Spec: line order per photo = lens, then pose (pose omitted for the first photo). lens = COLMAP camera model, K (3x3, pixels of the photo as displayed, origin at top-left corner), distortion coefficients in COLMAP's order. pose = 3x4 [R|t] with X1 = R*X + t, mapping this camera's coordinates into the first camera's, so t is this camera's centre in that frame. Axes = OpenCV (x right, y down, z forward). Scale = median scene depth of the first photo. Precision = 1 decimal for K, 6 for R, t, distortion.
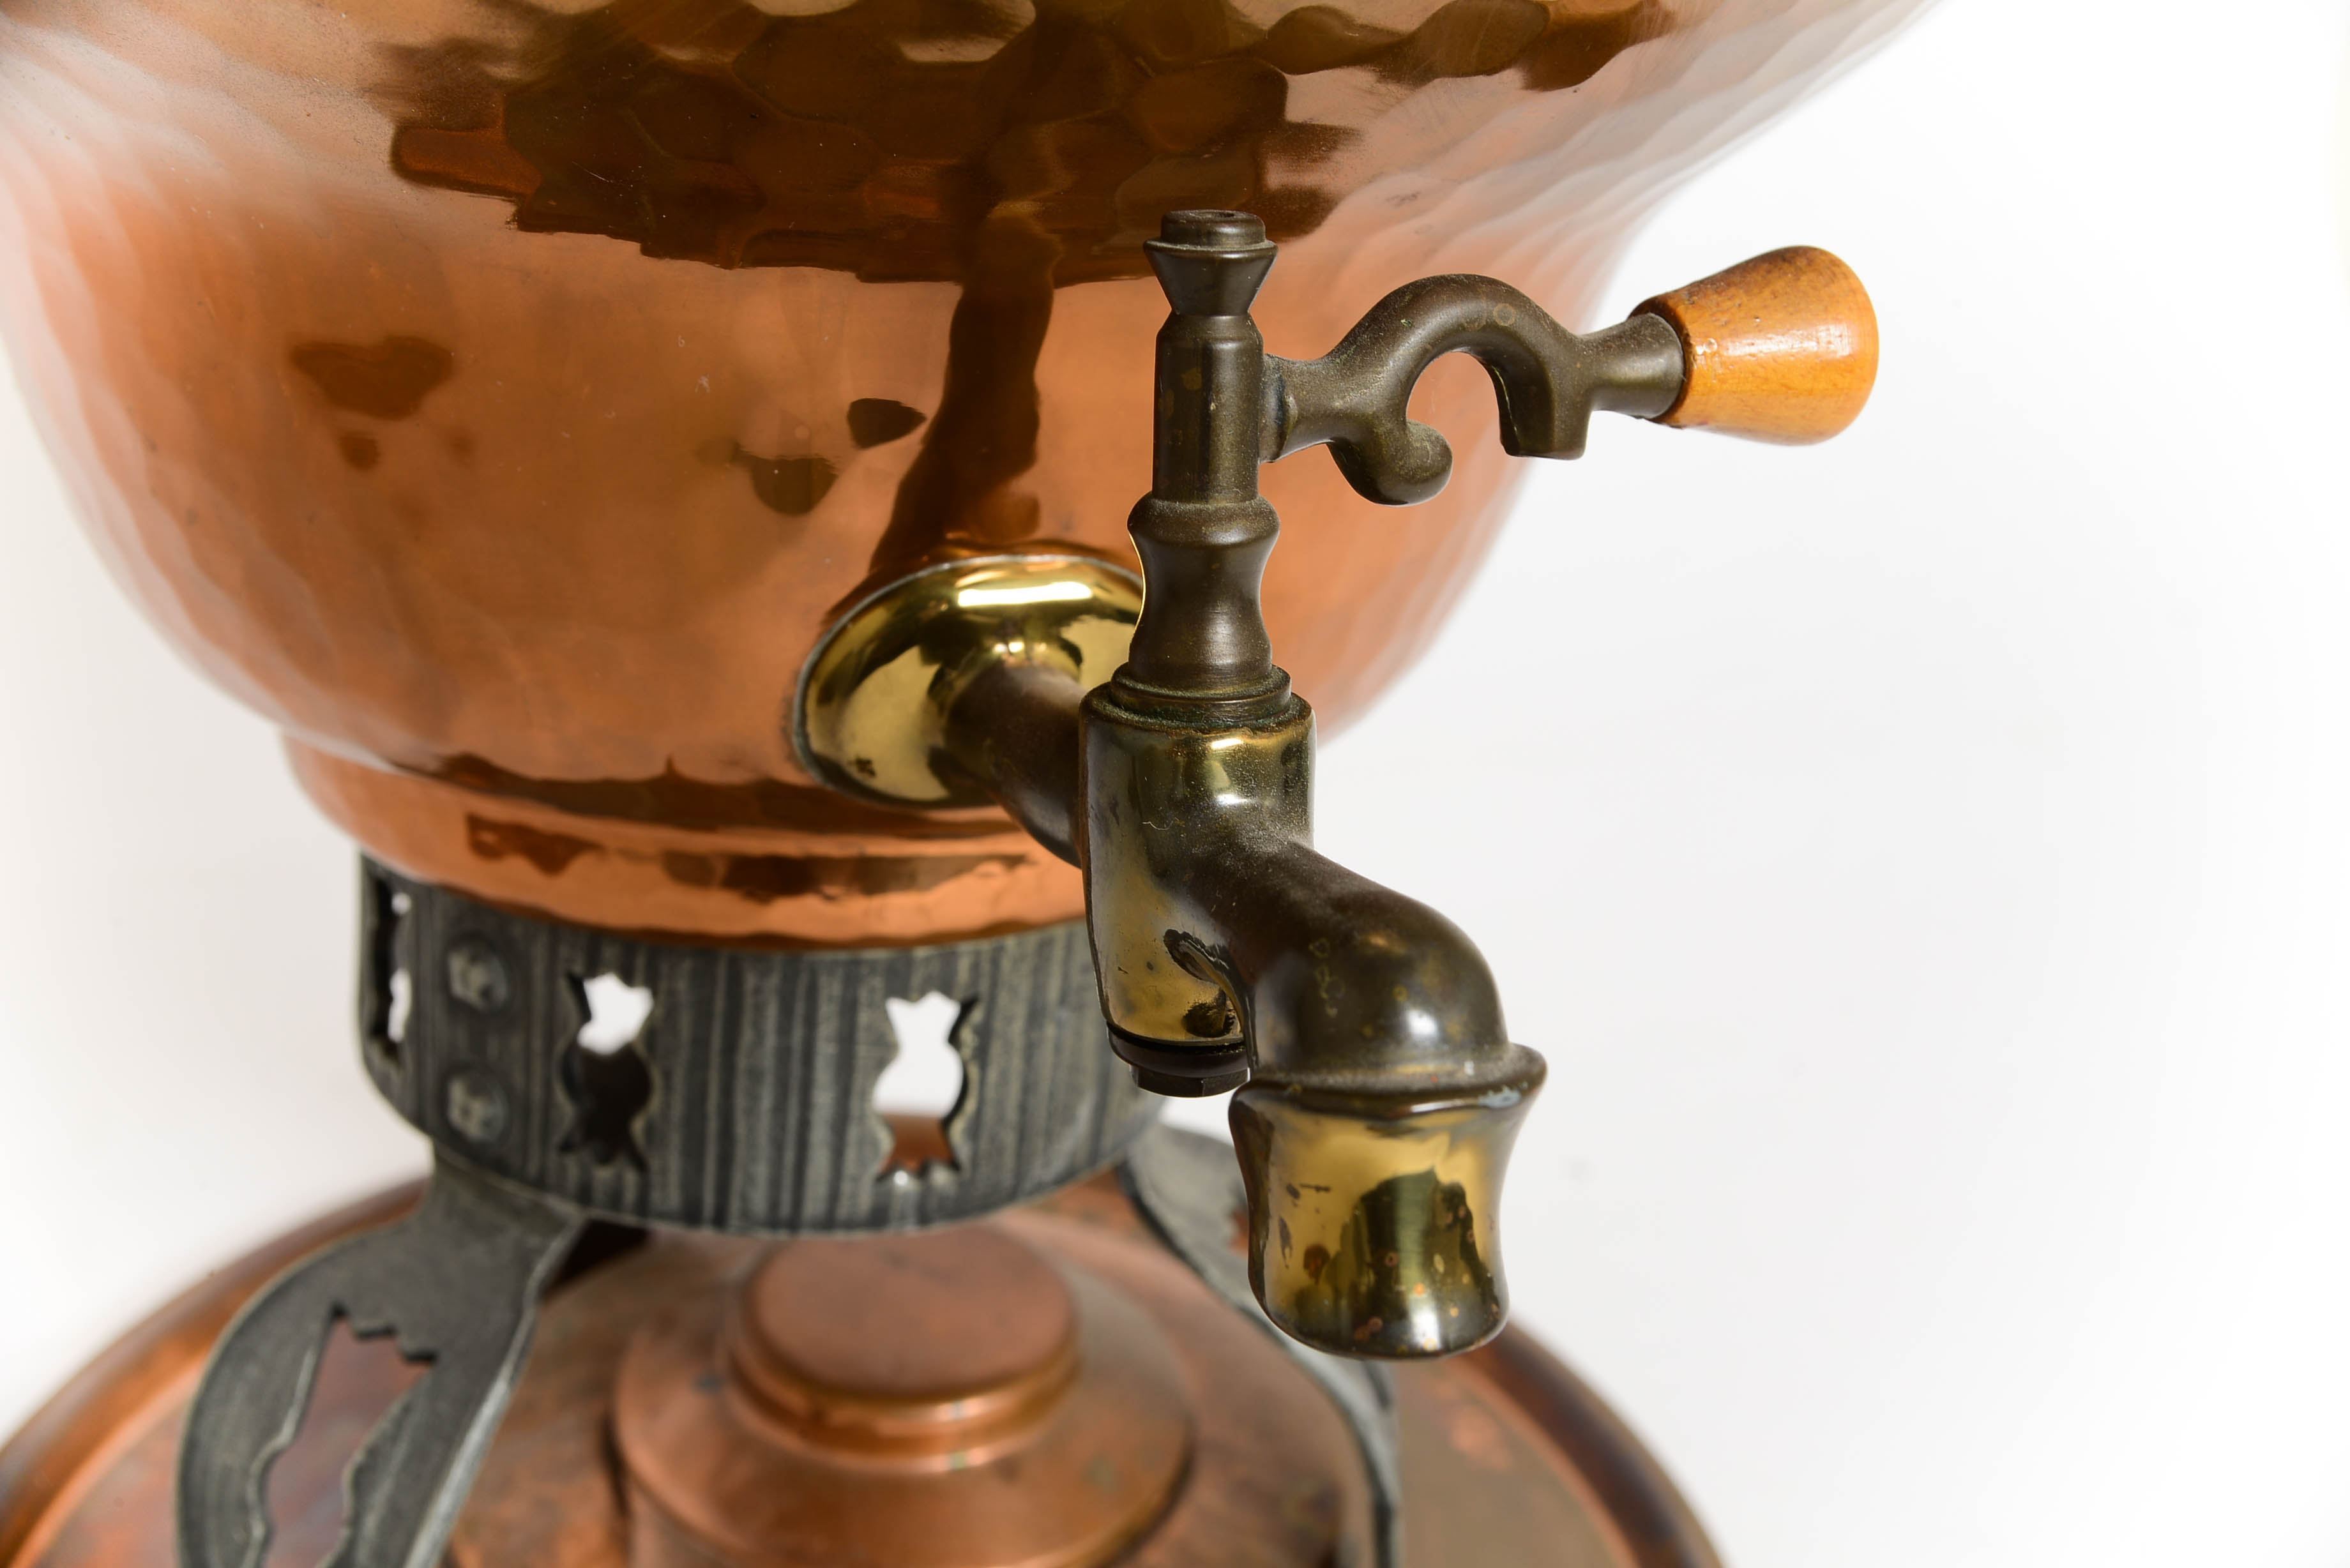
lens RADIAL K [[3017.4, 0, 1175.0], [0, 3017.4, 784.0], [0, 0, 1]] dist [0.044754, 0.004388]
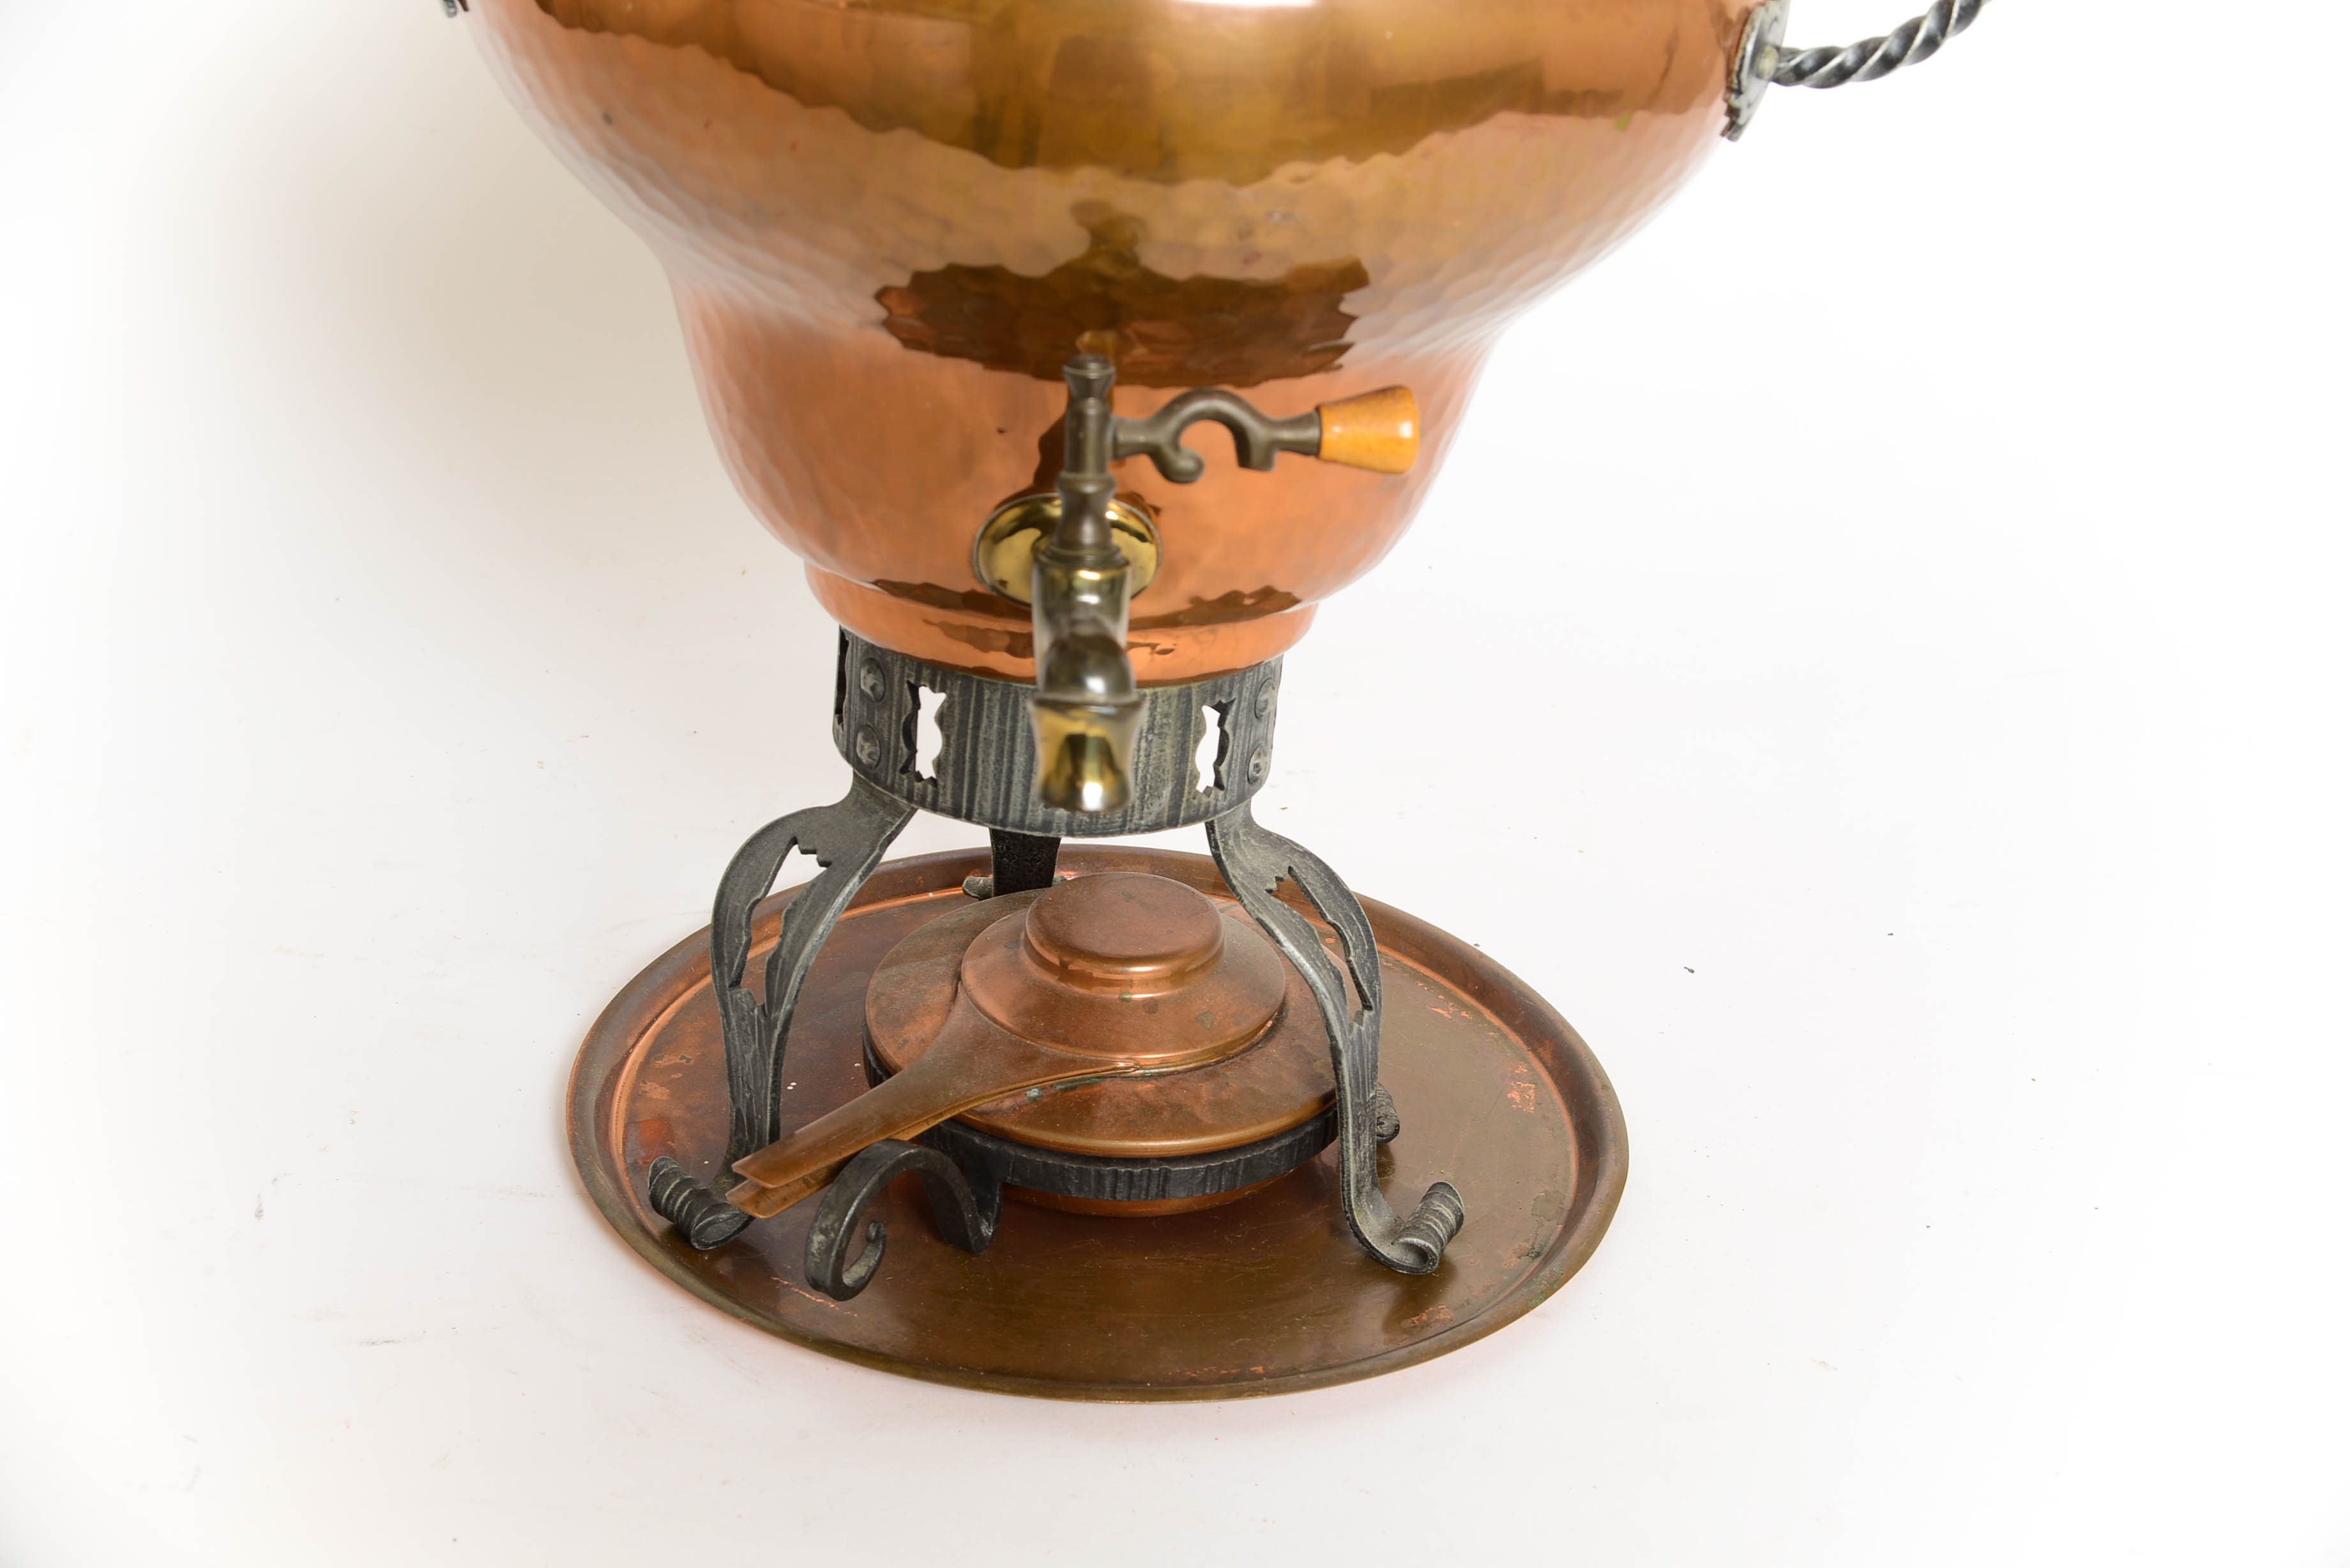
lens RADIAL K [[3247.6, 0, 1175.0], [0, 3247.6, 784.0], [0, 0, 1]] dist [0.008866, 0.014698]
pose [[0.949028, 0.121666, -0.290762, 0.618552], [-0.121308, 0.992427, 0.019330, 0.067106], [0.290912, 0.016927, 0.956600, -1.047488]]
